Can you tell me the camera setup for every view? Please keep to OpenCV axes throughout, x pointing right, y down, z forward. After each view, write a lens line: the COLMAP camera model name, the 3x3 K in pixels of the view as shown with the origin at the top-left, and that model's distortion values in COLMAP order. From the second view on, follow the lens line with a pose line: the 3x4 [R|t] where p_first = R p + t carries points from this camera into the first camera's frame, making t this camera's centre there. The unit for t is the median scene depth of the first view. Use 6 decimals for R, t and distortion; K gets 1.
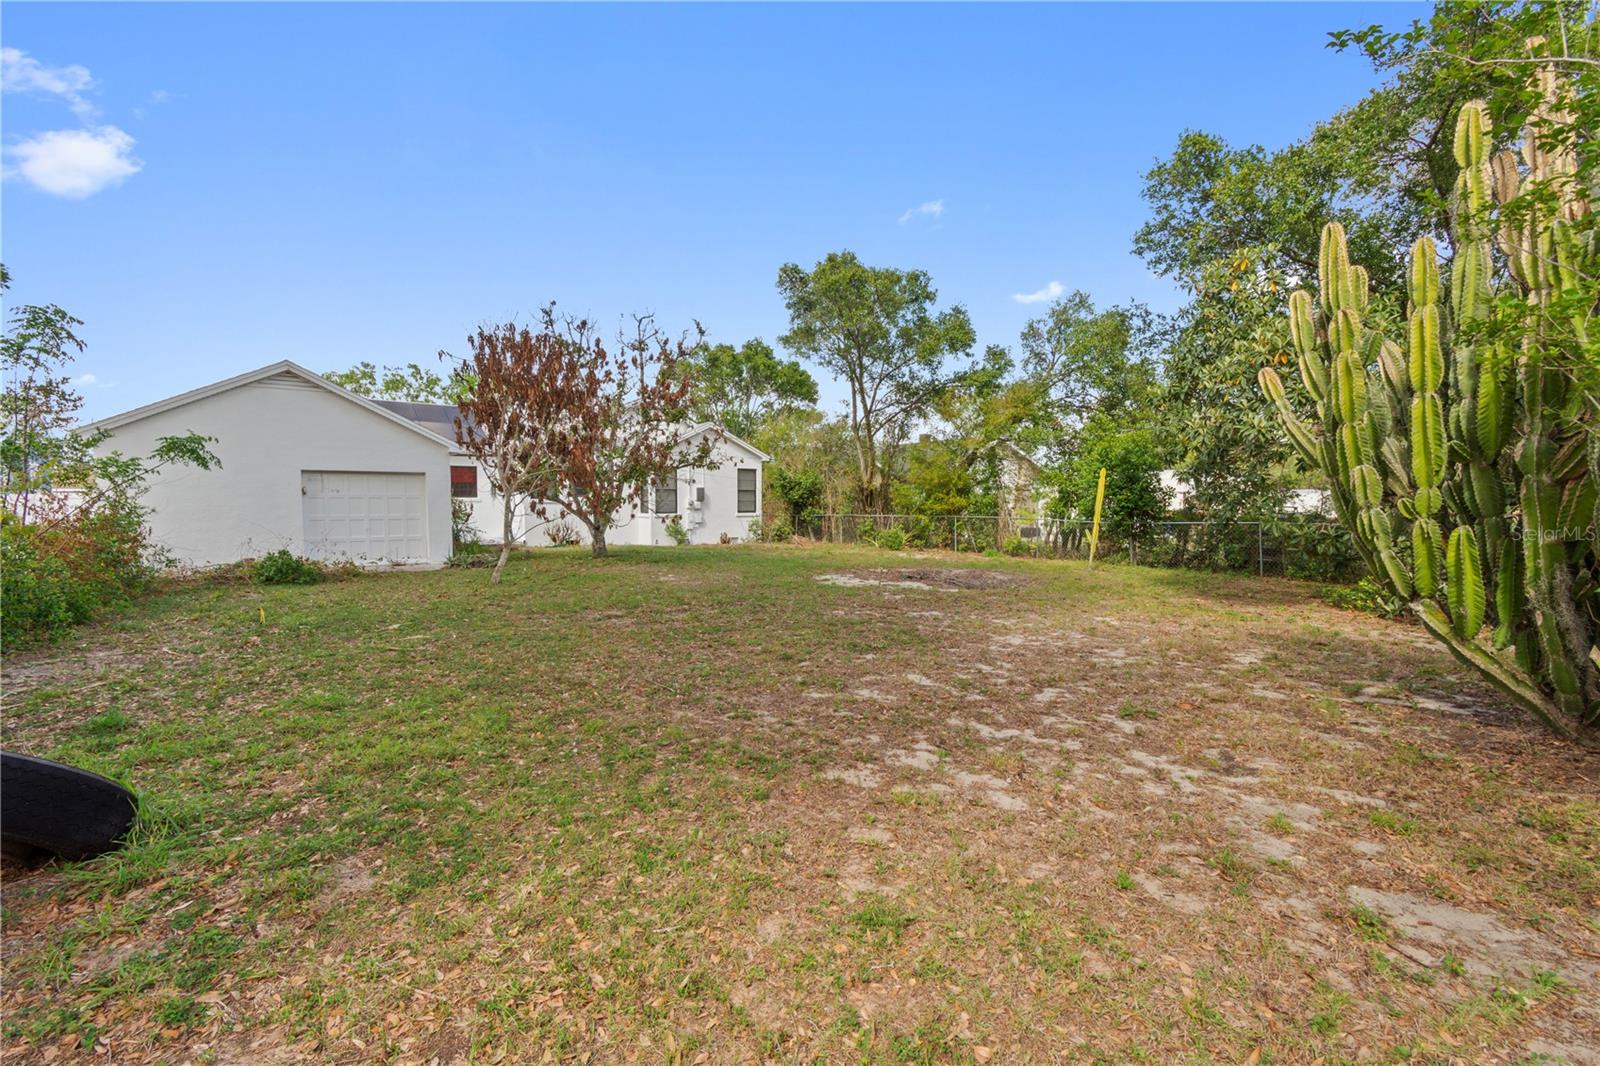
lens RADIAL K [[692.6, 0, 800.7], [0, 692.6, 498.6], [0, 0, 1]] dist [0.001514, 0.000265]
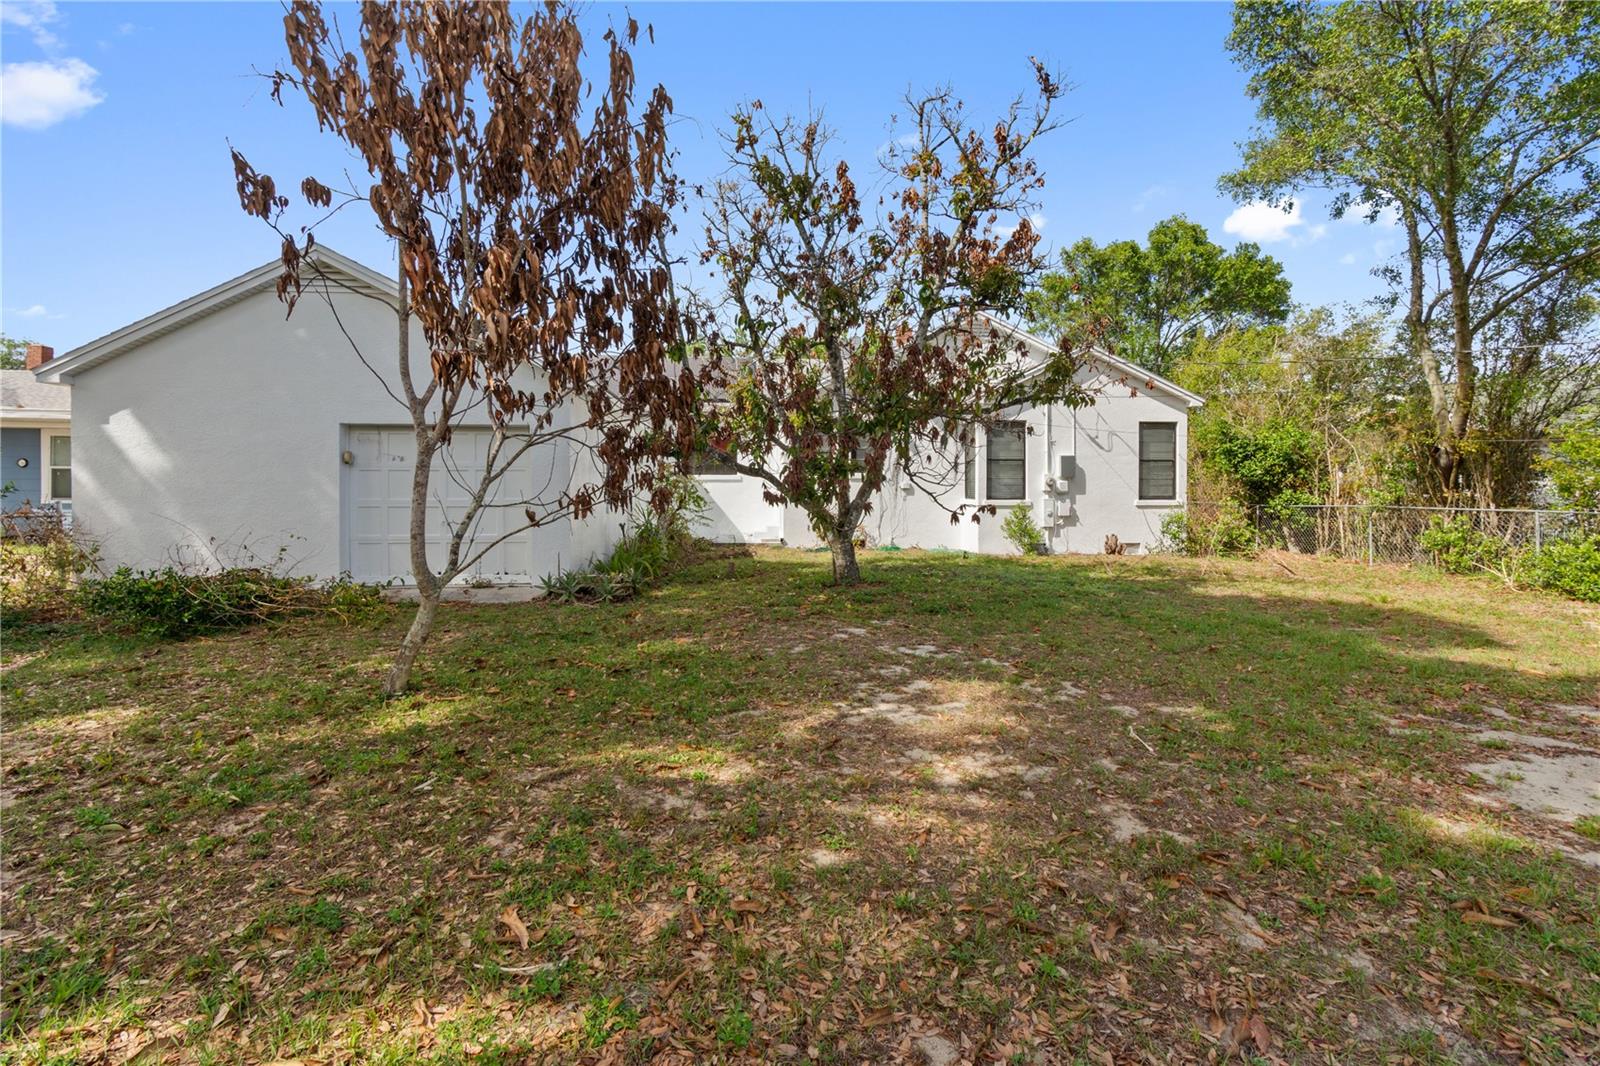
lens RADIAL K [[692.6, 0, 800.7], [0, 692.6, 498.6], [0, 0, 1]] dist [0.001514, 0.000265]
pose [[0.854179, 0.006895, -0.519934, -0.032743], [0.003750, 0.999804, 0.019420, 0.007320], [0.519966, -0.018538, 0.853986, 0.373657]]
